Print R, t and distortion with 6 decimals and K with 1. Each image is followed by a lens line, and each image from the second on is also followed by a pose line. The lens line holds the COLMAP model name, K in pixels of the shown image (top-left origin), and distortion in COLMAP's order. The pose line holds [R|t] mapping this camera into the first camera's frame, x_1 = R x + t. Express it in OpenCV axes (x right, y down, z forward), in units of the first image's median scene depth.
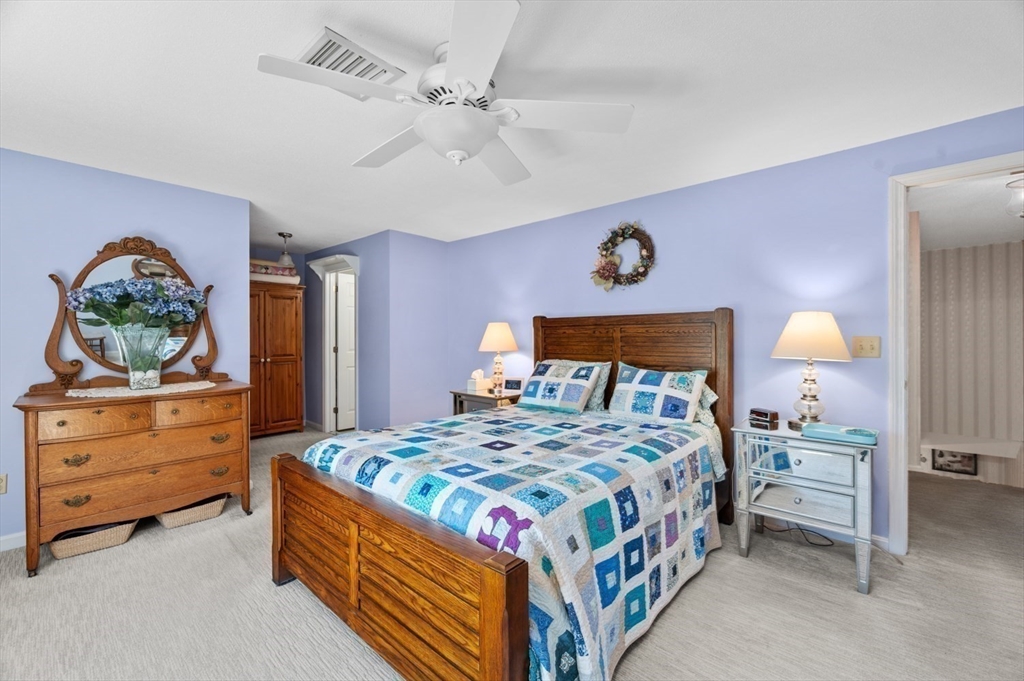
lens RADIAL K [[435.5, 0, 512.0], [0, 435.5, 340.5], [0, 0, 1]] dist [0.000073, 0.000008]
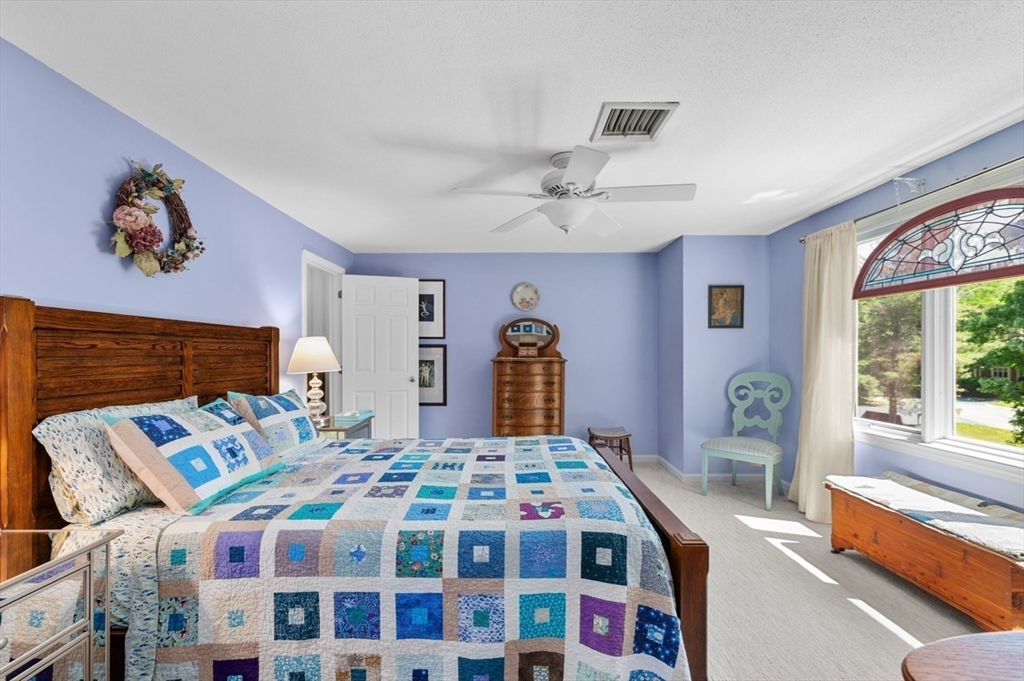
lens RADIAL K [[447.0, 0, 513.2], [0, 447.0, 351.7], [0, 0, 1]] dist [-0.000471, -0.000066]
pose [[-0.676606, 0.002091, 0.736343, -0.557640], [0.002584, 0.999997, -0.000465, -0.012620], [-0.736341, 0.001589, -0.676609, 1.093630]]
